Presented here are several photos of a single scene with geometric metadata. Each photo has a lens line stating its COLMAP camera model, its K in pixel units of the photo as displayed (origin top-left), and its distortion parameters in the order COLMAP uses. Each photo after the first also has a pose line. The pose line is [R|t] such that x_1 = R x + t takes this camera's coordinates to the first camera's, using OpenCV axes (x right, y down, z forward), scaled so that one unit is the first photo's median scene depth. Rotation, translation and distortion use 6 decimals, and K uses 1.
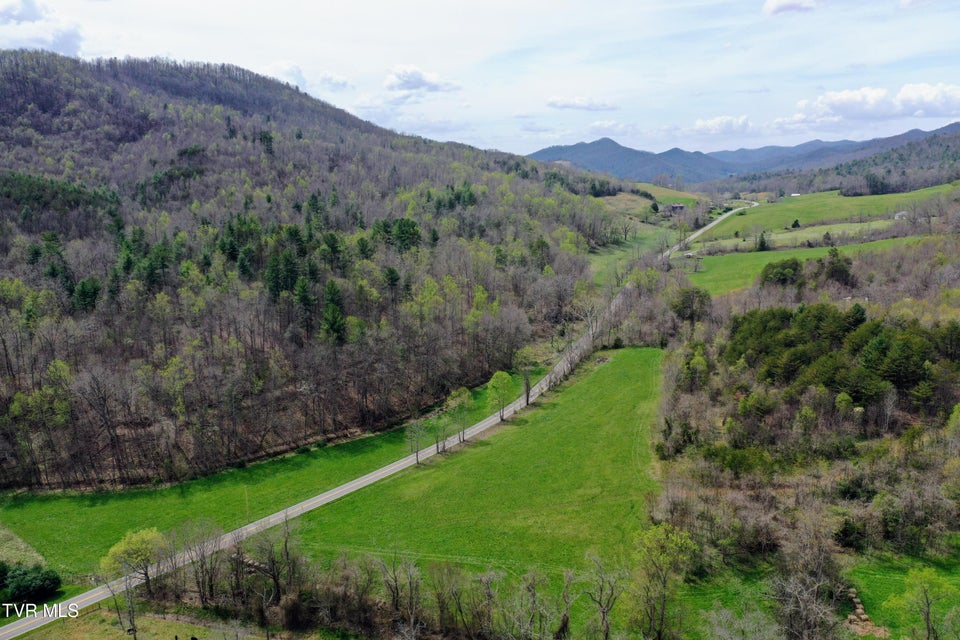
lens RADIAL K [[756.8, 0, 480.0], [0, 756.8, 320.0], [0, 0, 1]] dist [0.002211, 0.005734]
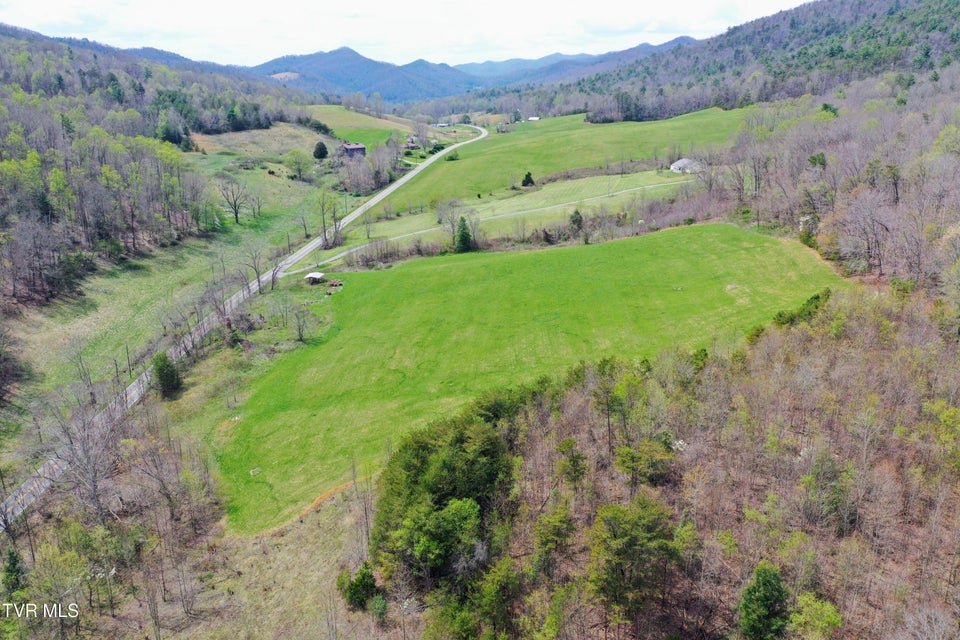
lens RADIAL K [[756.8, 0, 480.0], [0, 756.8, 320.0], [0, 0, 1]] dist [0.002211, 0.005734]
pose [[0.951701, -0.089547, 0.293676, 0.285401], [0.057221, 0.991495, 0.116890, -0.133186], [-0.301646, -0.094440, 0.948731, 0.628585]]
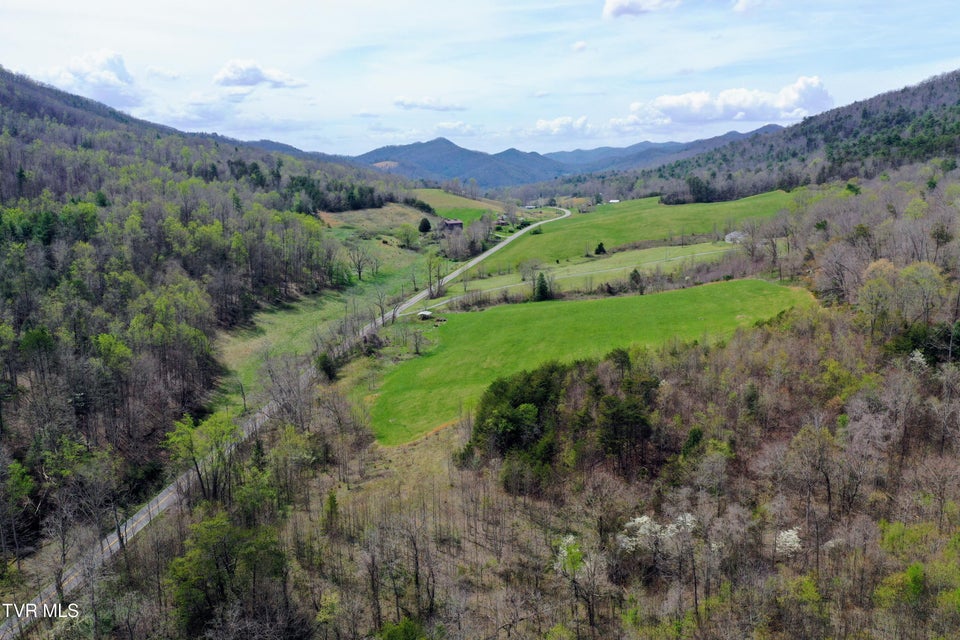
lens RADIAL K [[756.8, 0, 480.0], [0, 756.8, 320.0], [0, 0, 1]] dist [0.002211, 0.005734]
pose [[0.980785, -0.039354, 0.191079, 0.247790], [0.039415, 0.999217, 0.003484, -0.100120], [-0.191067, 0.004114, 0.981568, 0.472193]]
